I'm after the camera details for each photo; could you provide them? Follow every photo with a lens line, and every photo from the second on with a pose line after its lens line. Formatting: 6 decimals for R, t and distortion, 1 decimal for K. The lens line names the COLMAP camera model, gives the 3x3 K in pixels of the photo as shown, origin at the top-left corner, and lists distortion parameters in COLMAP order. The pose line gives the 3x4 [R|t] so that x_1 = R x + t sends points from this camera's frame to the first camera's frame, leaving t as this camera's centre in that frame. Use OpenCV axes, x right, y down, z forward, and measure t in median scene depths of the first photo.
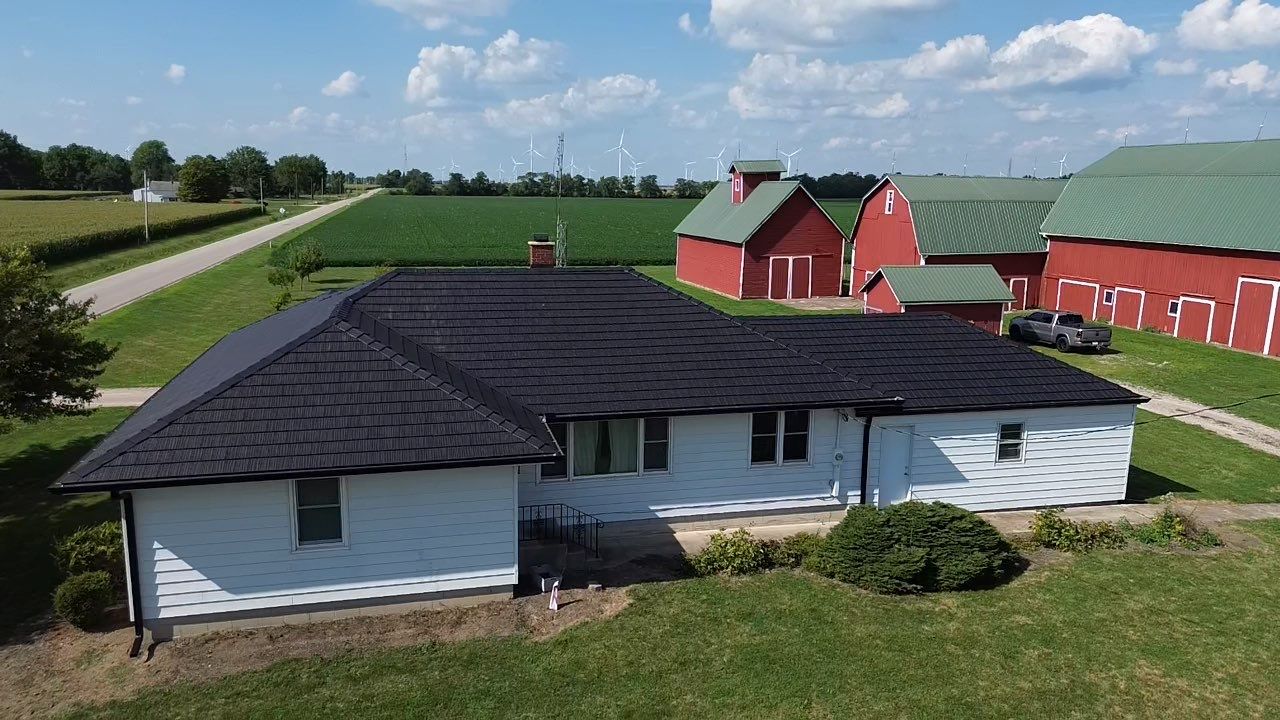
lens RADIAL K [[897.7, 0, 638.0], [0, 897.7, 360.5], [0, 0, 1]] dist [0.065302, -0.060043]
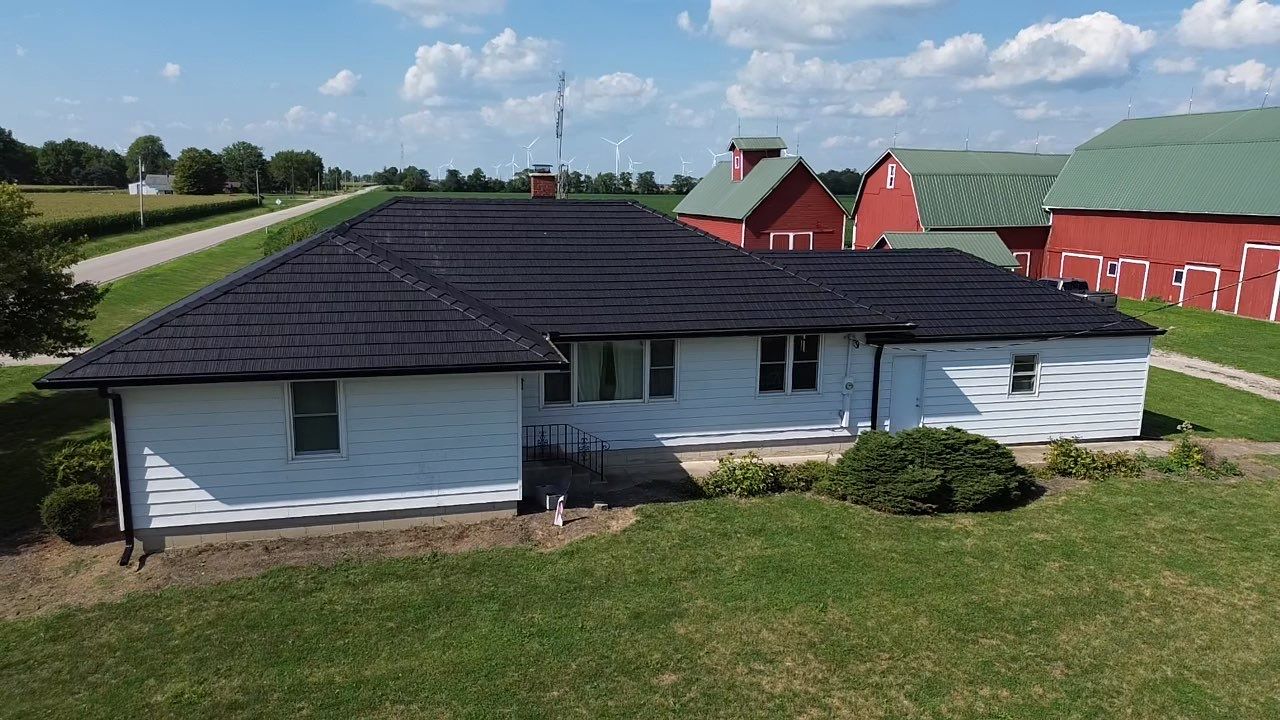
lens RADIAL K [[897.7, 0, 638.0], [0, 897.7, 360.5], [0, 0, 1]] dist [0.065302, -0.060043]
pose [[0.999995, -0.001155, 0.003005, -0.009553], [0.001150, 0.999998, 0.001758, 0.085725], [-0.003007, -0.001755, 0.999994, 0.028201]]
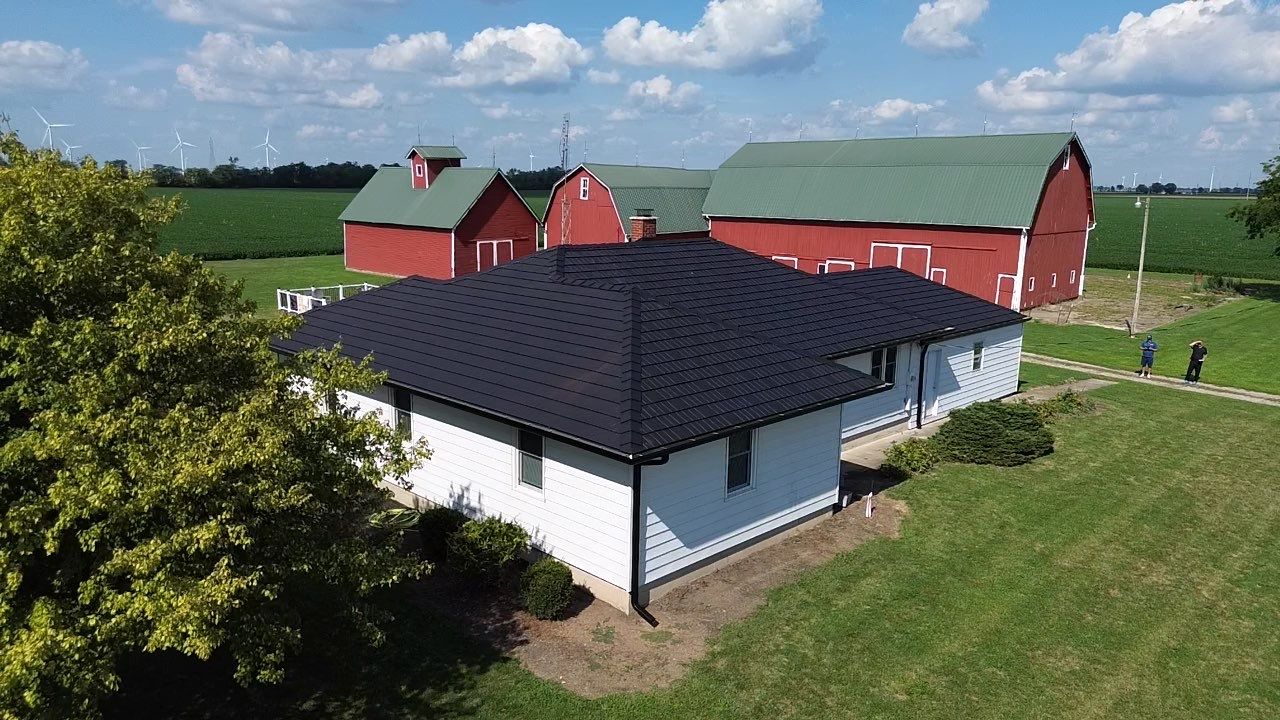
lens RADIAL K [[897.7, 0, 638.0], [0, 897.7, 360.5], [0, 0, 1]] dist [0.065302, -0.060043]
pose [[0.854717, -0.100266, 0.509319, -0.834915], [0.095347, 0.994799, 0.035831, -0.001064], [-0.510262, 0.017937, 0.859832, 0.113150]]
